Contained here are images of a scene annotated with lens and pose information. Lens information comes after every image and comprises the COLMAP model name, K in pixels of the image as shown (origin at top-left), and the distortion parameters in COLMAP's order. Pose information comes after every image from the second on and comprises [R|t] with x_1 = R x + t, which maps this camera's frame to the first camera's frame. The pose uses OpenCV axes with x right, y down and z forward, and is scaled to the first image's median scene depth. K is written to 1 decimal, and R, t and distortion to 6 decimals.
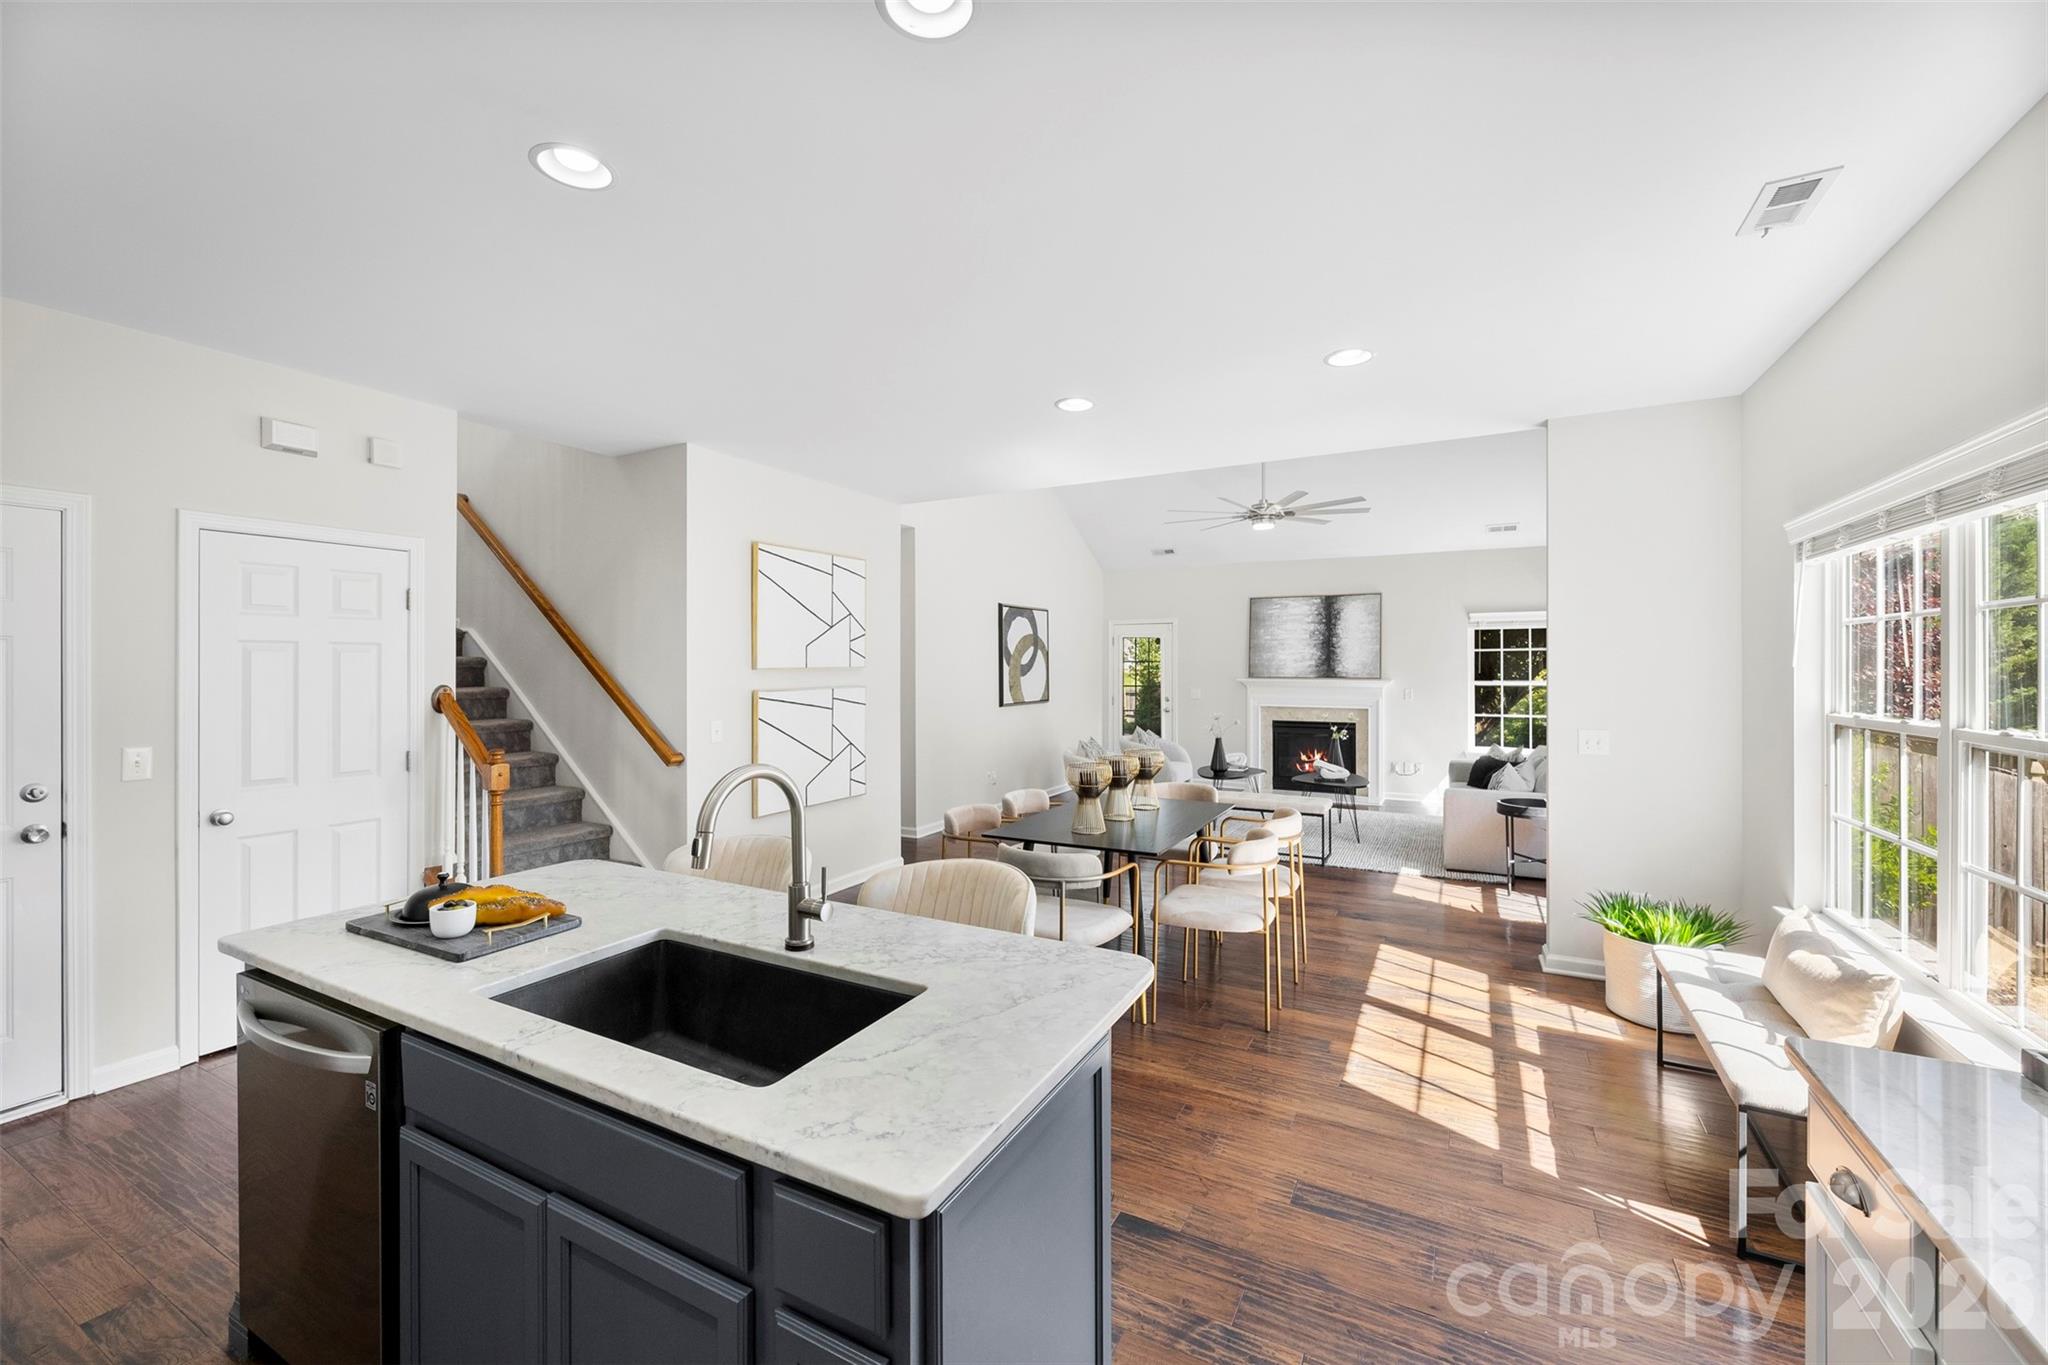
lens RADIAL K [[827.6, 0, 1021.0], [0, 827.6, 664.5], [0, 0, 1]] dist [0.000714, -0.000453]
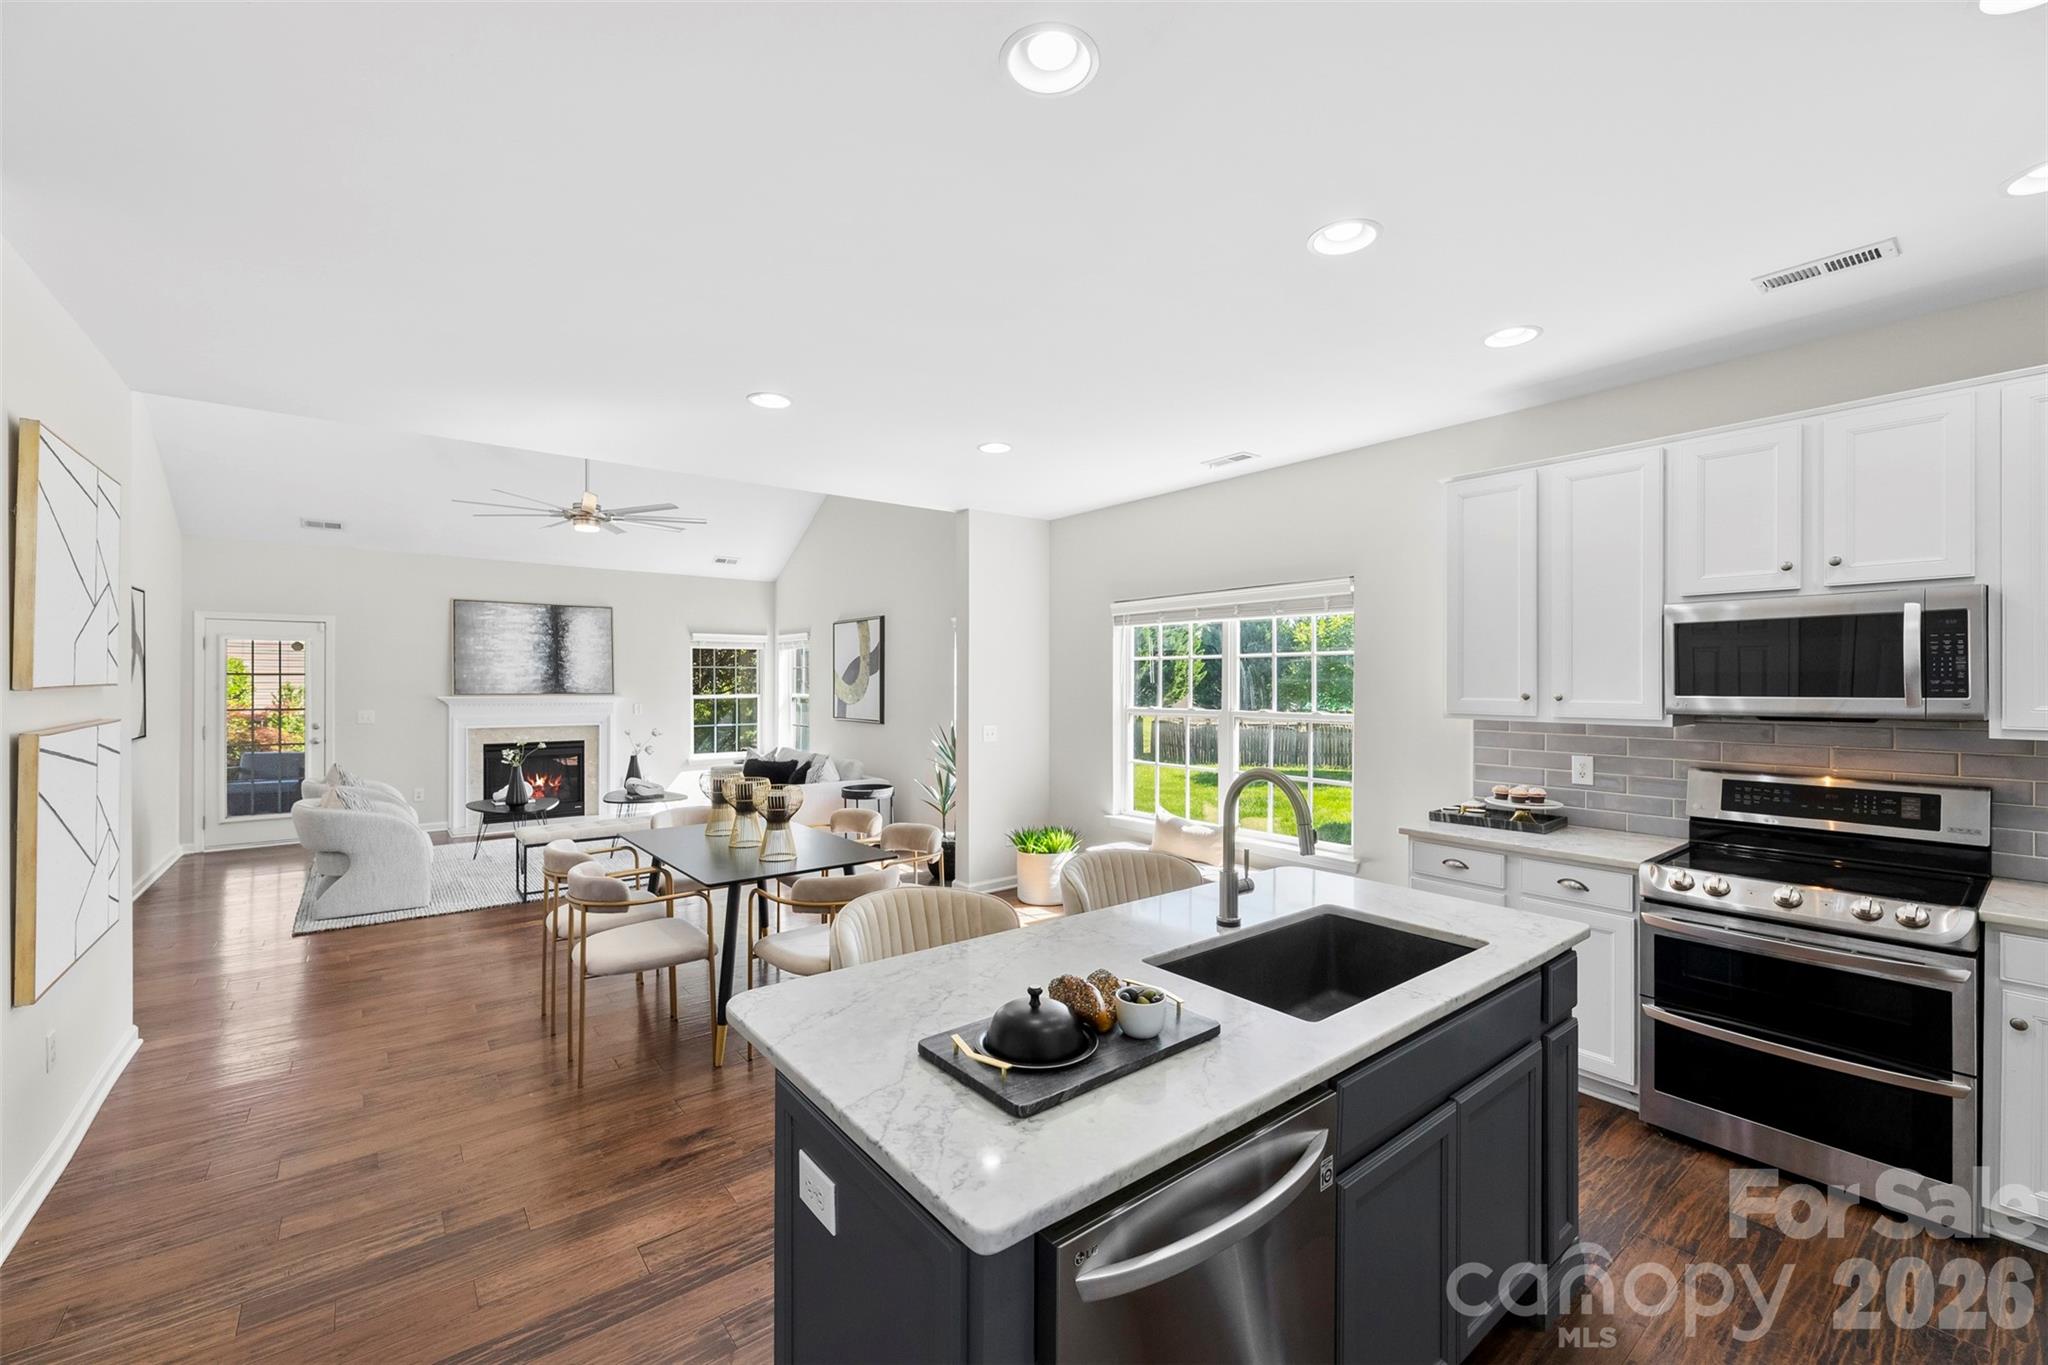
lens RADIAL K [[827.6, 0, 1021.3], [0, 827.6, 680.5], [0, 0, 1]] dist [0.000714, -0.000453]
pose [[0.400926, 0.002147, 0.916108, -0.296740], [-0.003955, 0.999992, -0.000612, -0.000232], [-0.916102, -0.003378, 0.400931, 0.162621]]
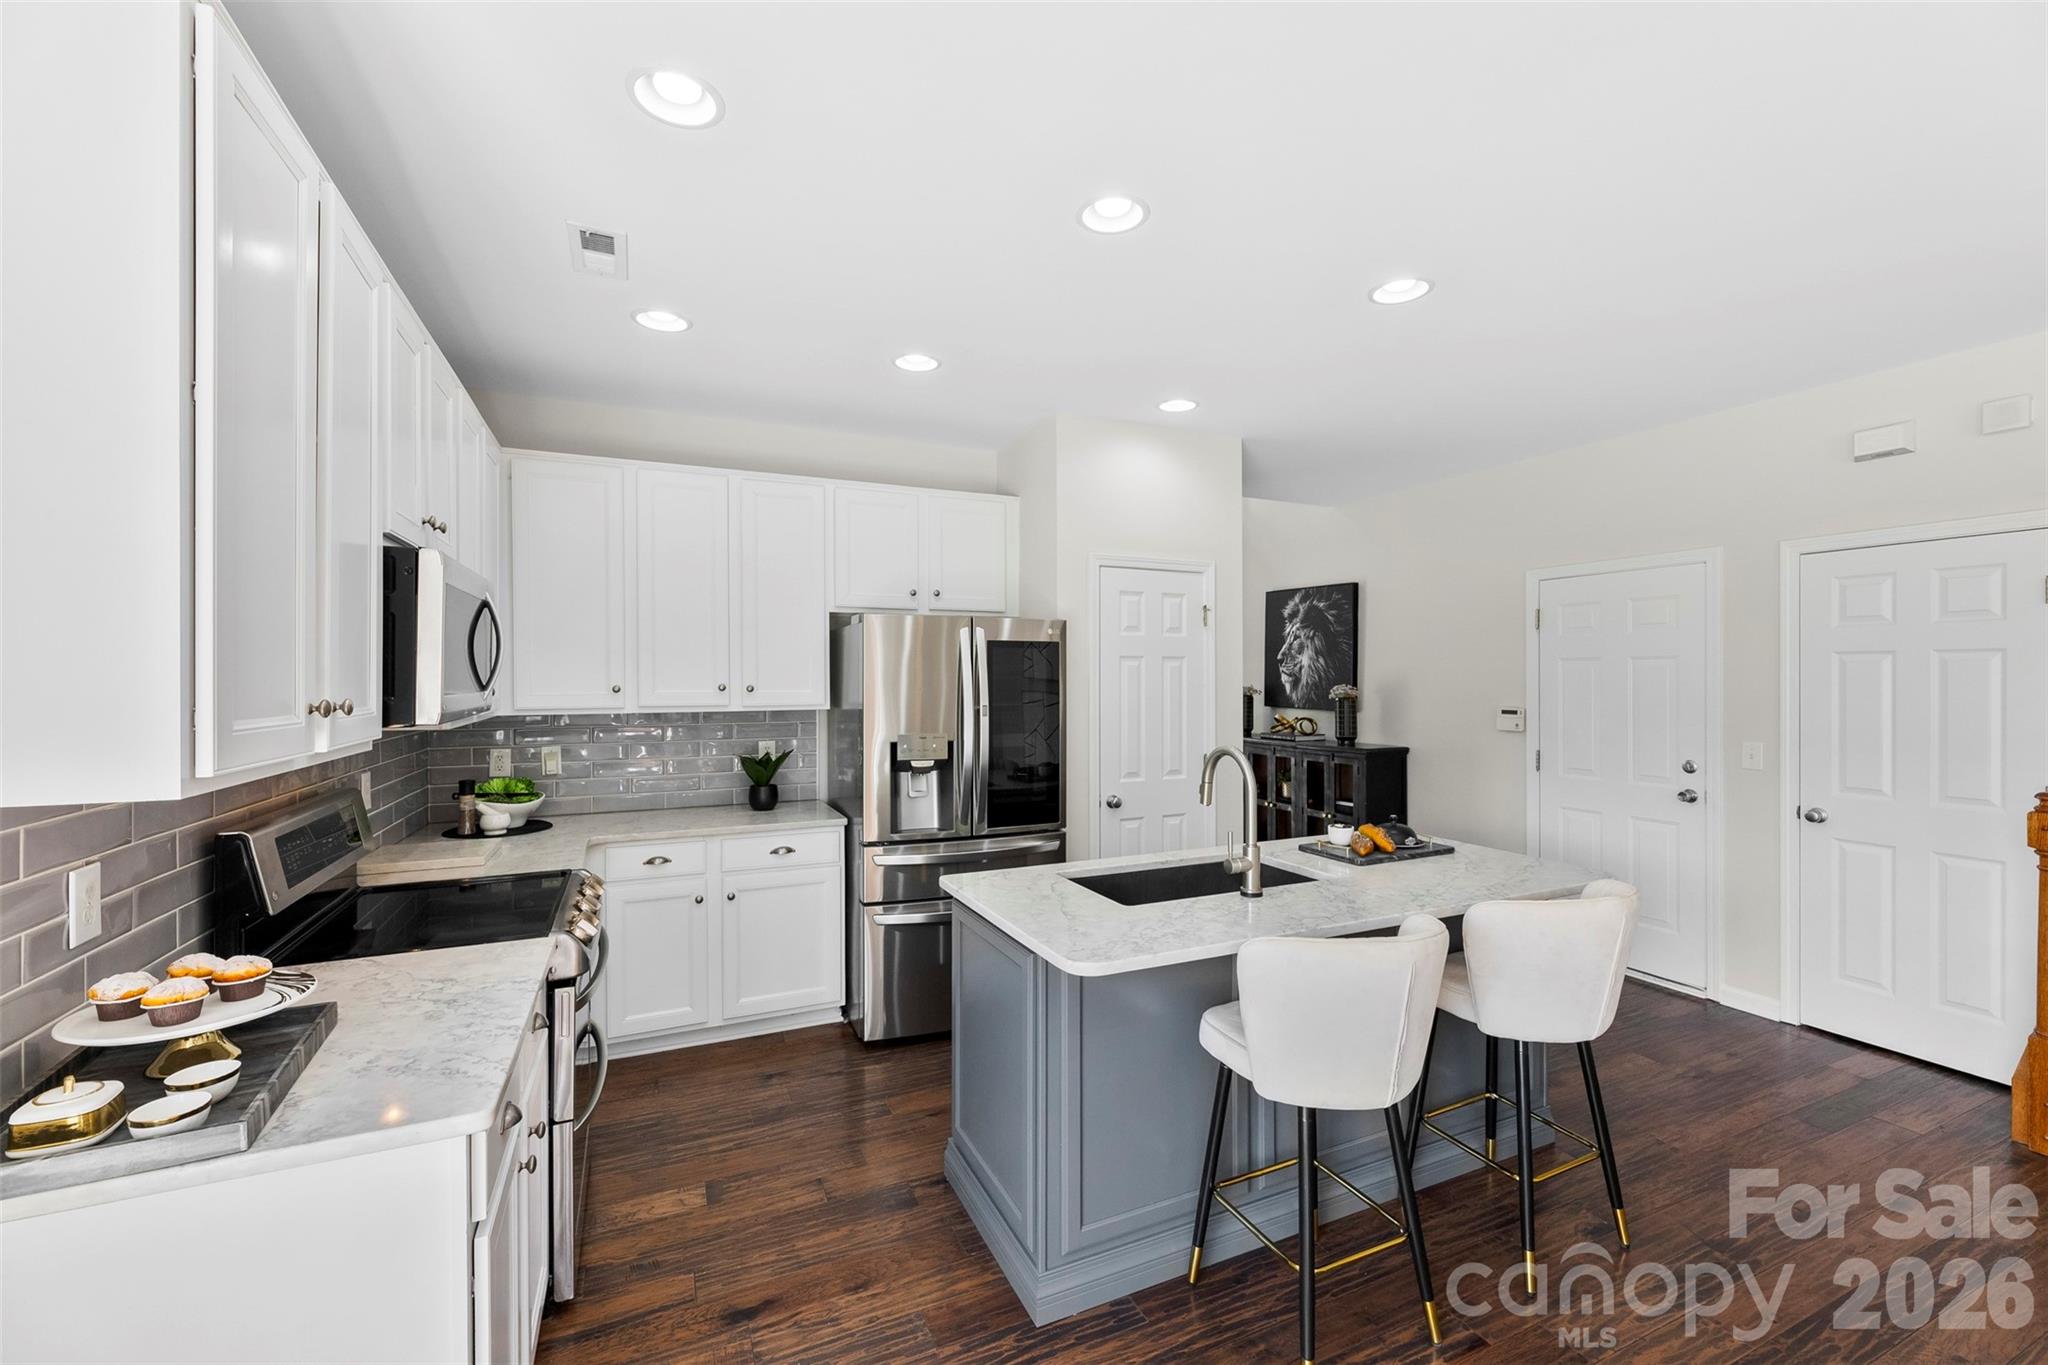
lens RADIAL K [[827.6, 0, 1017.4], [0, 827.6, 679.3], [0, 0, 1]] dist [0.000714, -0.000453]
pose [[-0.610837, 0.002896, -0.791751, 0.196723], [0.002036, 0.999996, 0.002087, 0.000242], [0.791754, -0.000337, -0.610840, 0.302100]]
